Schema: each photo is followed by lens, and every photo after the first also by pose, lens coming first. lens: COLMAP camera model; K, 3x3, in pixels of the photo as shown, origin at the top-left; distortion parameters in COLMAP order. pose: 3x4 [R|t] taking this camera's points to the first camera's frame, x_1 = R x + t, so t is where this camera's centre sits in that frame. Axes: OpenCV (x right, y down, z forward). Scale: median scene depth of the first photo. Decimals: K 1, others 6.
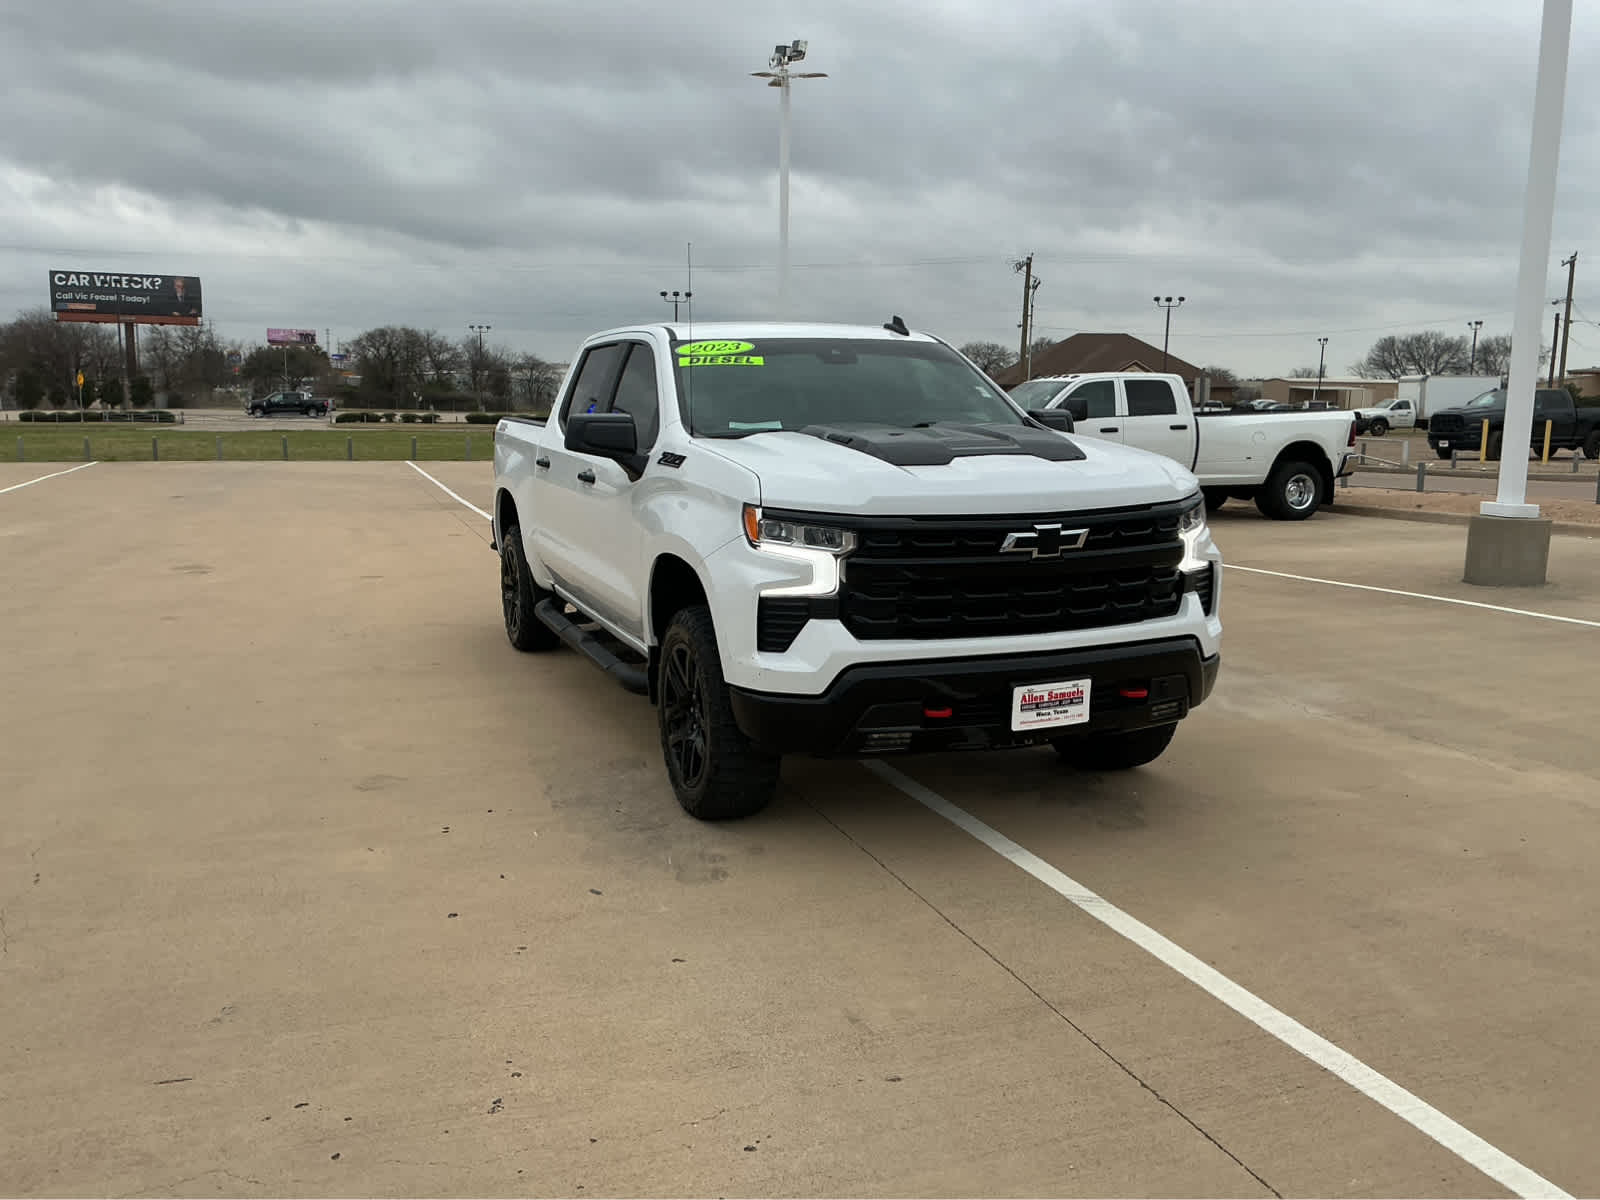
lens RADIAL K [[1315.3, 0, 800.0], [0, 1315.3, 600.0], [0, 0, 1]] dist [0.115300, -0.221666]
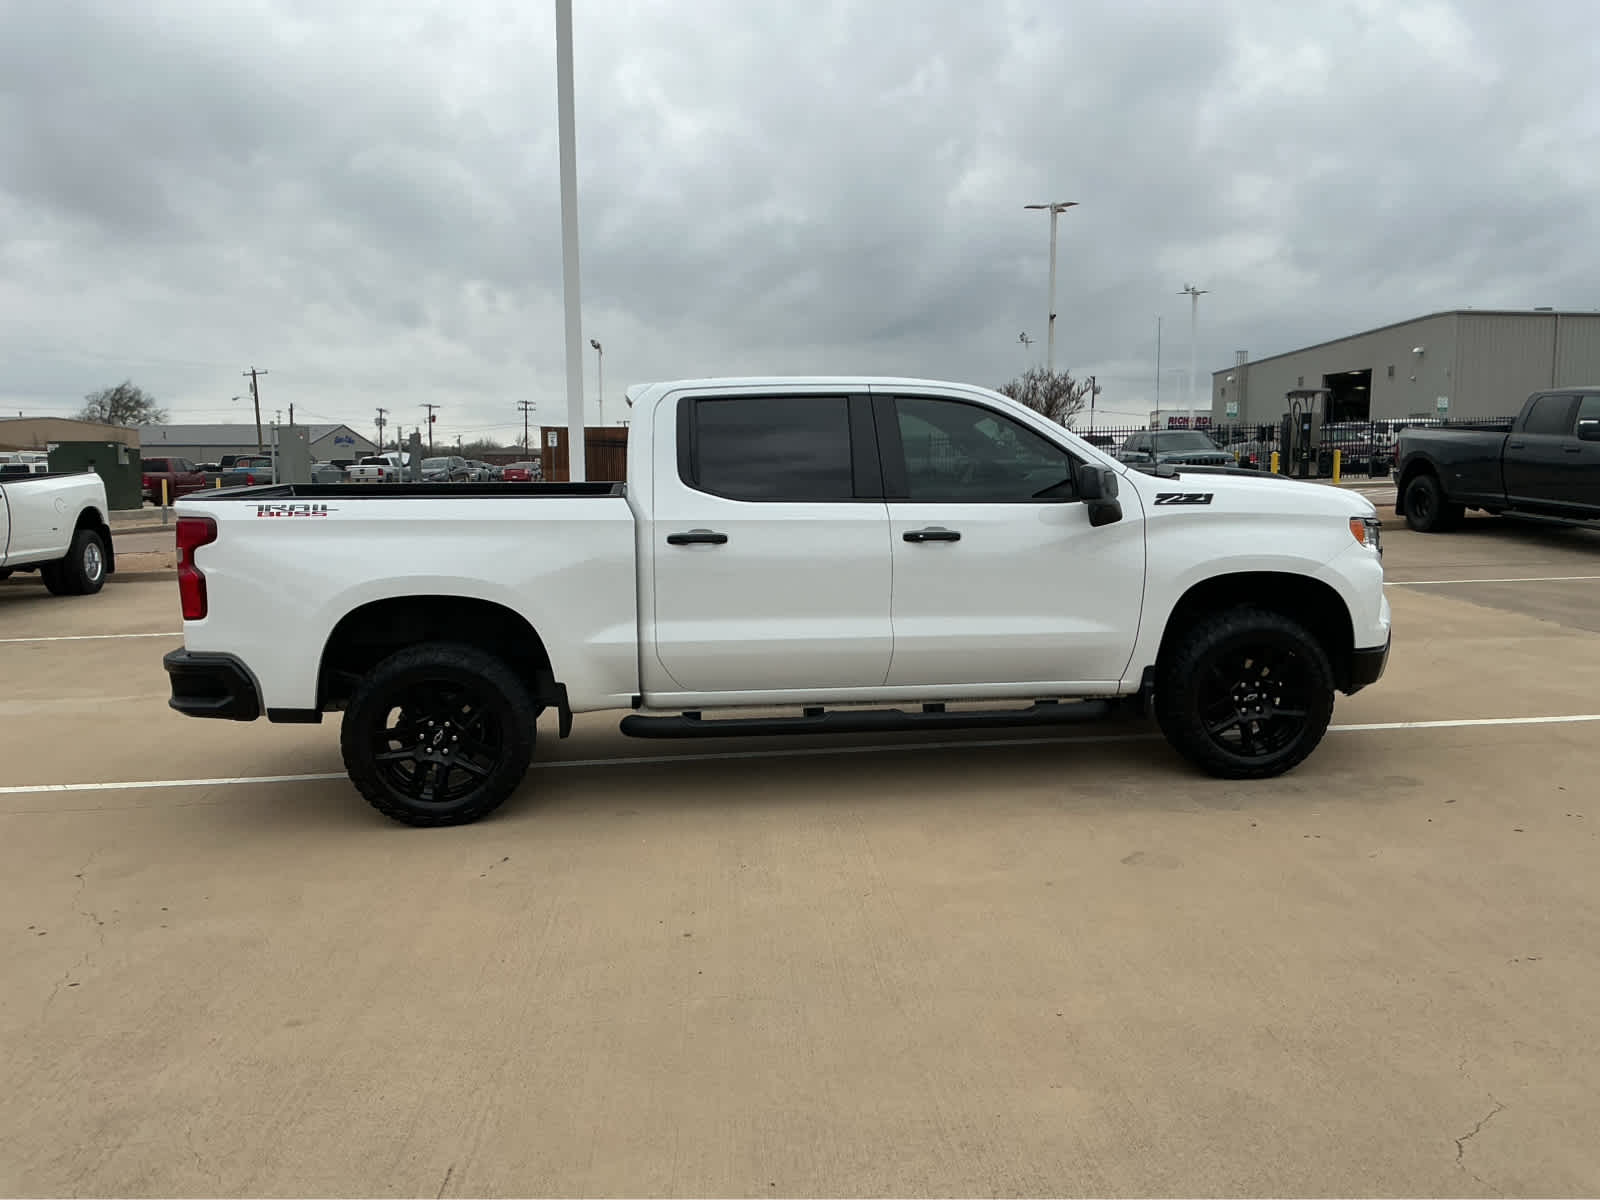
lens RADIAL K [[1314.4, 0, 800.0], [0, 1314.4, 600.0], [0, 0, 1]] dist [0.075284, -0.148635]
pose [[0.261333, -0.117868, 0.958025, -1.460956], [0.163167, 0.983627, 0.076509, -0.180242], [-0.951358, 0.136324, 0.276287, 1.112347]]
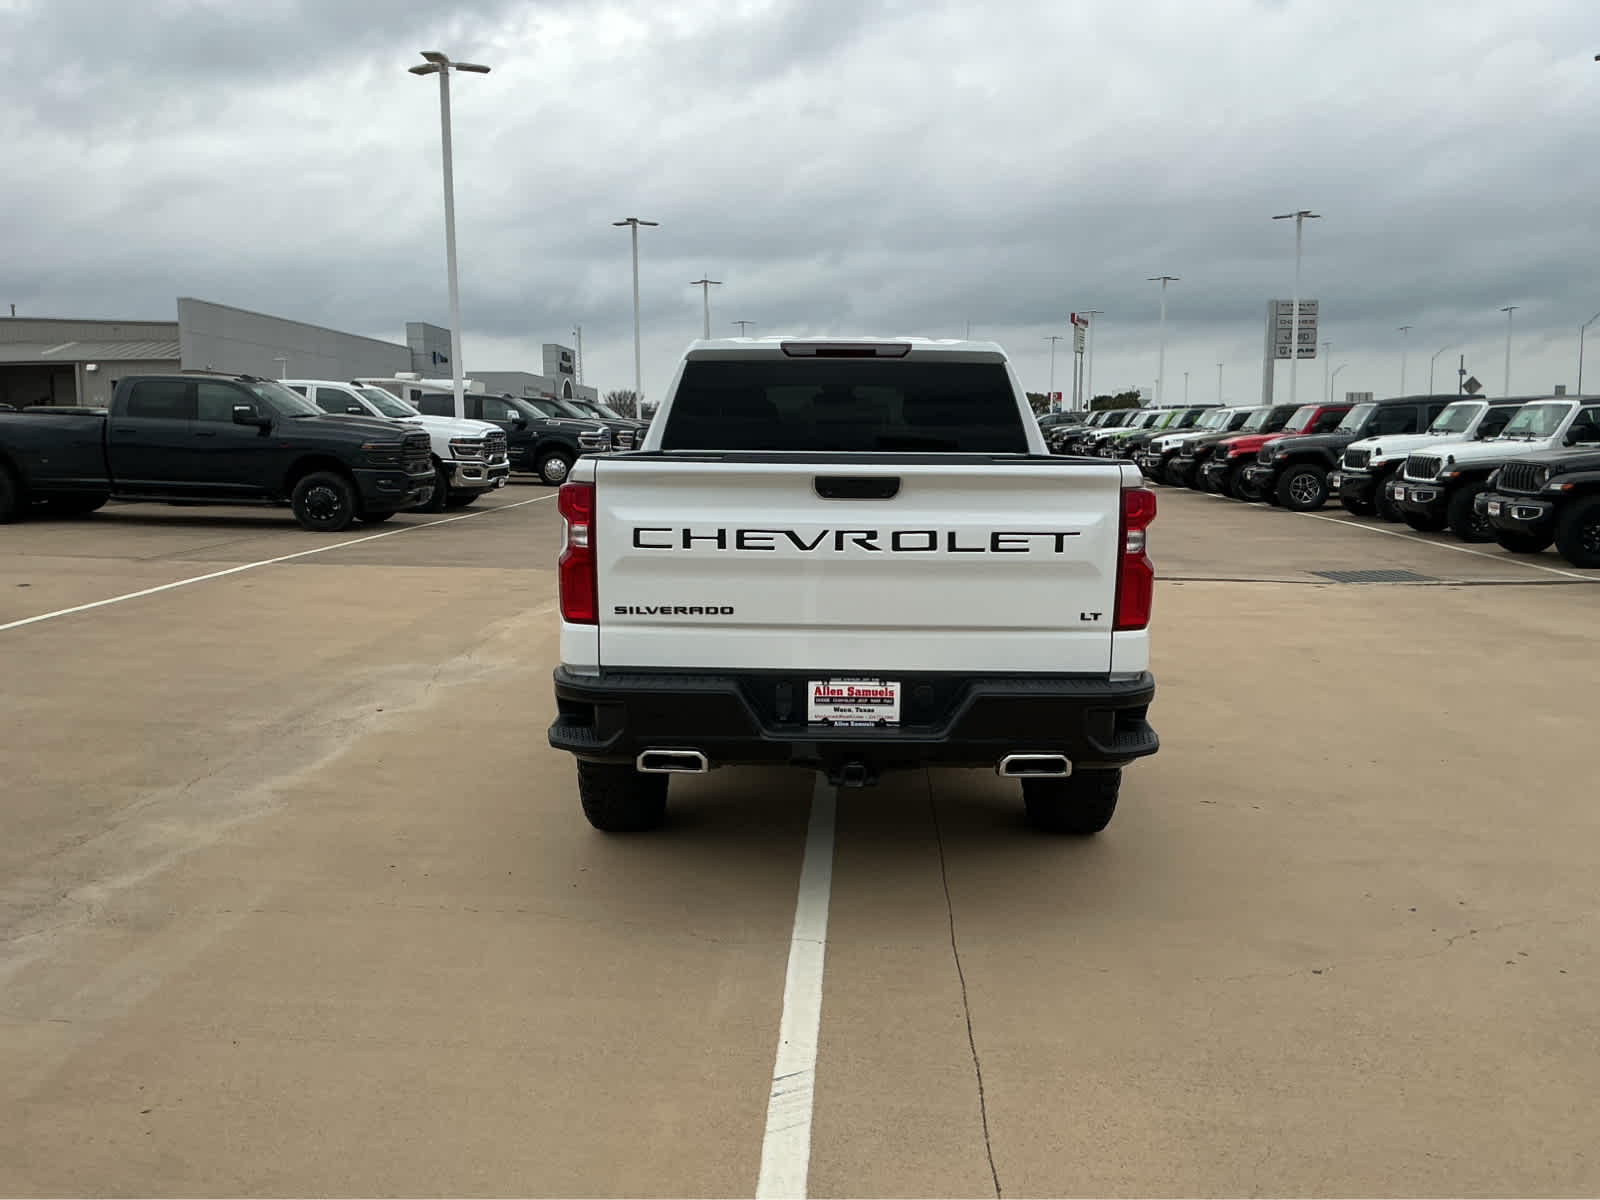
lens RADIAL K [[1315.5, 0, 800.0], [0, 1315.5, 600.0], [0, 0, 1]] dist [0.089778, -0.144218]
pose [[-0.915185, -0.055483, 0.399196, -0.599408], [0.058293, 0.961842, 0.267323, -0.421797], [-0.398796, 0.267921, -0.877029, 2.809554]]
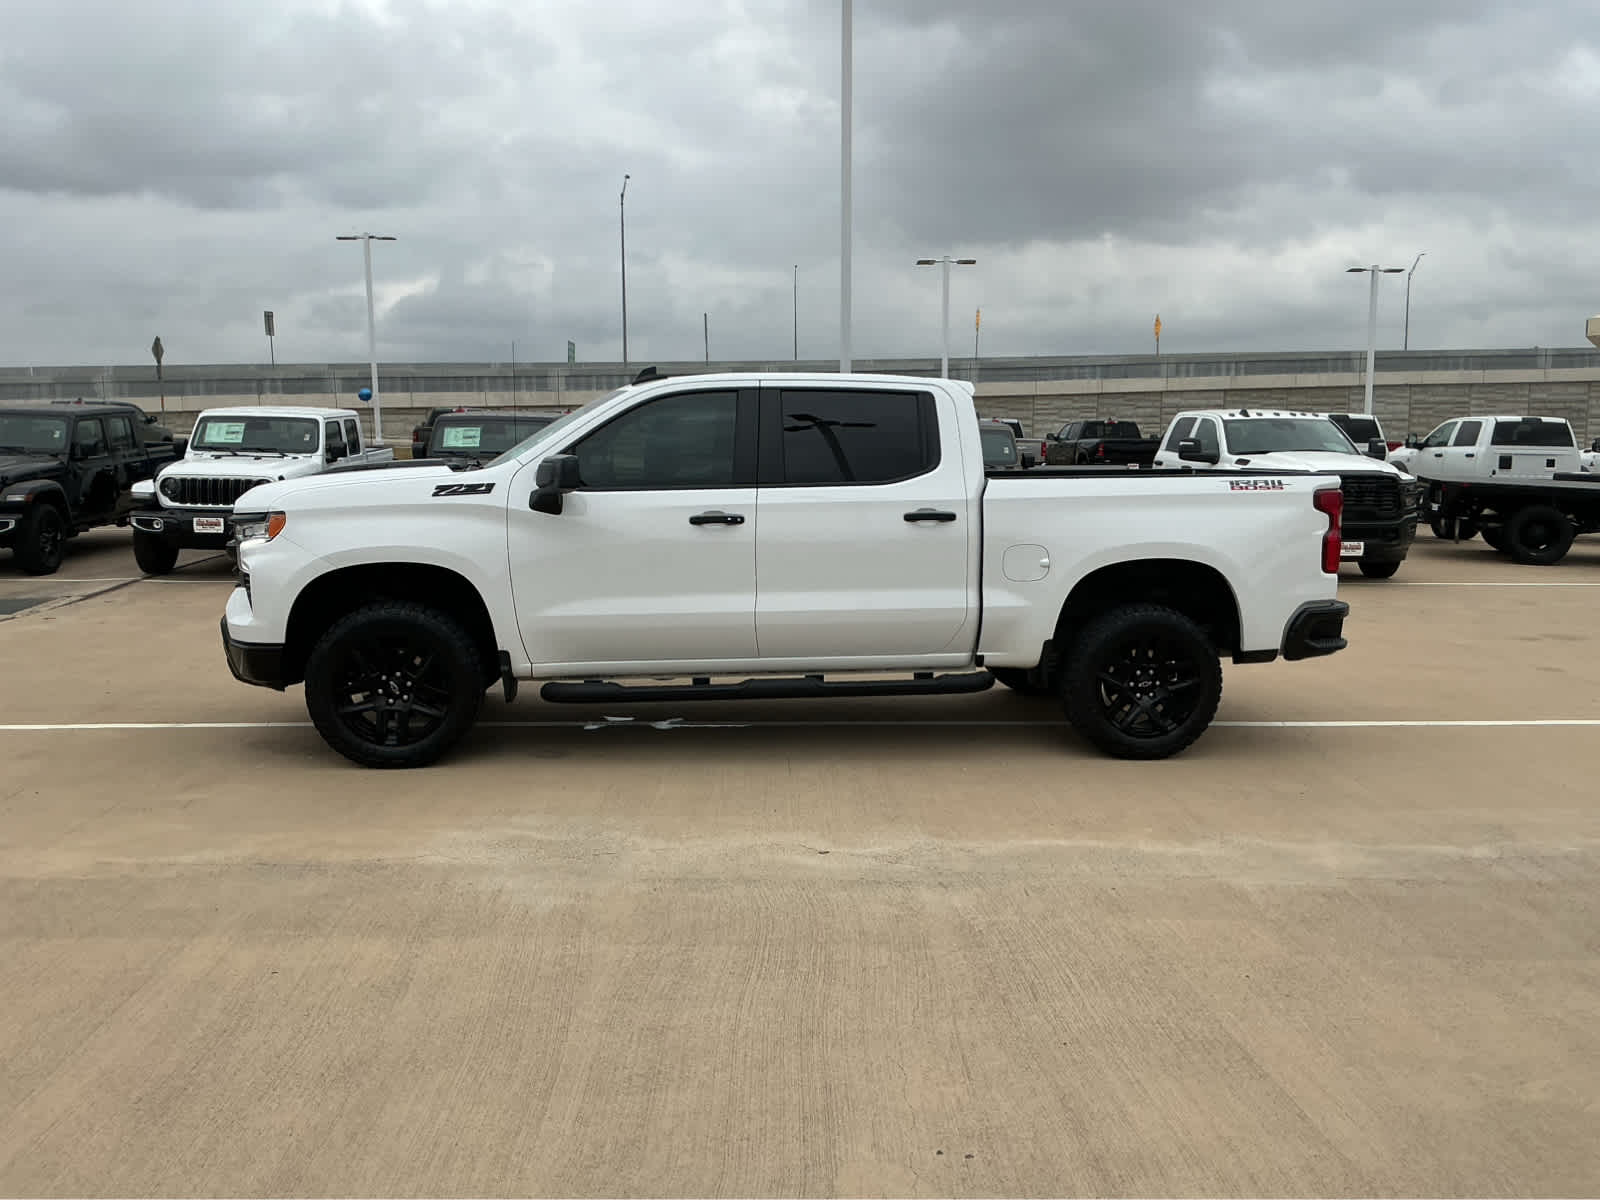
lens RADIAL K [[1314.4, 0, 800.0], [0, 1314.4, 600.0], [0, 0, 1]] dist [0.075284, -0.148635]
pose [[-0.282118, 0.115268, -0.952430, 1.427378], [-0.152730, 0.974699, 0.163203, -0.303876], [0.947145, 0.191507, -0.257376, 1.941601]]
